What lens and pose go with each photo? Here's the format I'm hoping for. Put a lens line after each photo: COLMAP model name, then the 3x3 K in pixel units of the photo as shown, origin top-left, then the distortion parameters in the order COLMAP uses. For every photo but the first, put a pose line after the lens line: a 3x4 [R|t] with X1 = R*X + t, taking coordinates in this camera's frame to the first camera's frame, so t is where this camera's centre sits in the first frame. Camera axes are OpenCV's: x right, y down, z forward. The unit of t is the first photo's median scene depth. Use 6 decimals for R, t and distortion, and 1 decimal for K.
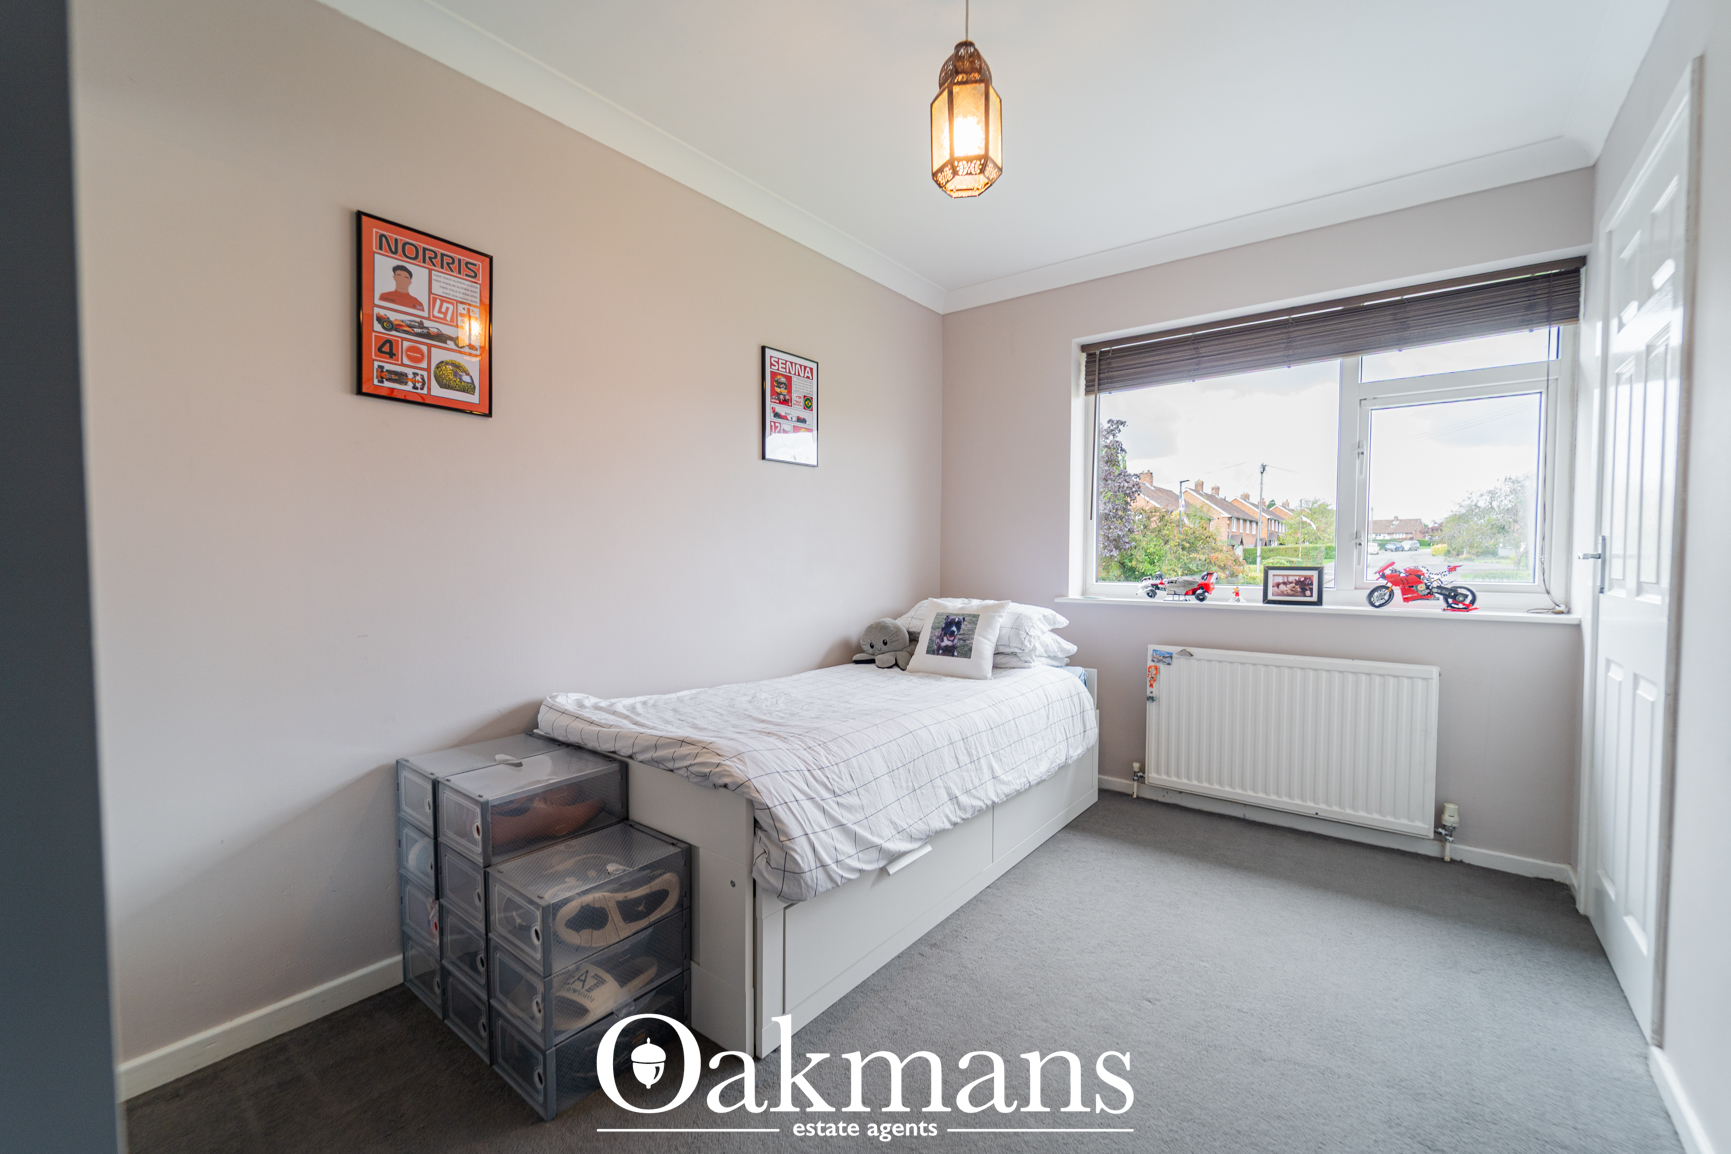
lens RADIAL K [[718.3, 0, 852.8], [0, 718.3, 582.6], [0, 0, 1]] dist [-0.002056, -0.000075]
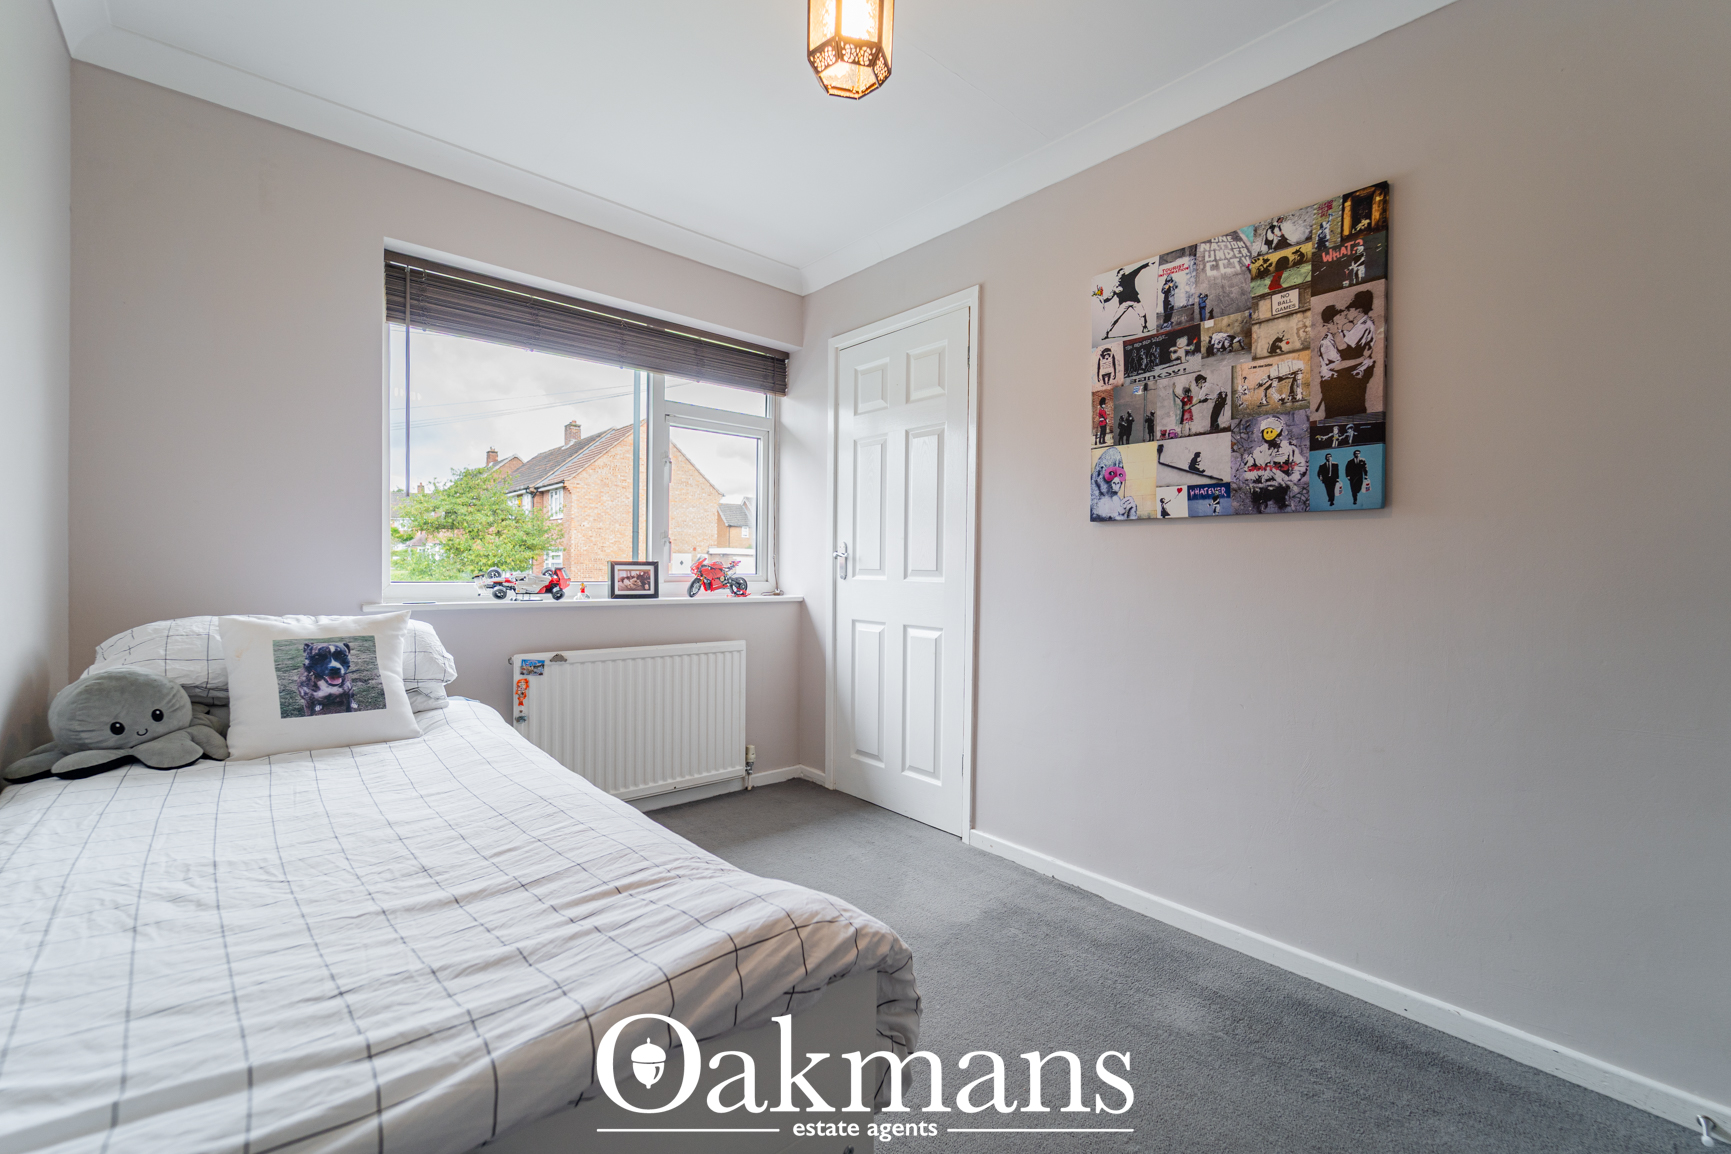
lens RADIAL K [[718.3, 0, 852.8], [0, 718.3, 582.6], [0, 0, 1]] dist [-0.002056, -0.000075]
pose [[0.193961, -0.019013, 0.980825, -0.351936], [0.024237, 0.999600, 0.014583, 0.000538], [-0.980710, 0.020944, 0.194344, 0.495552]]
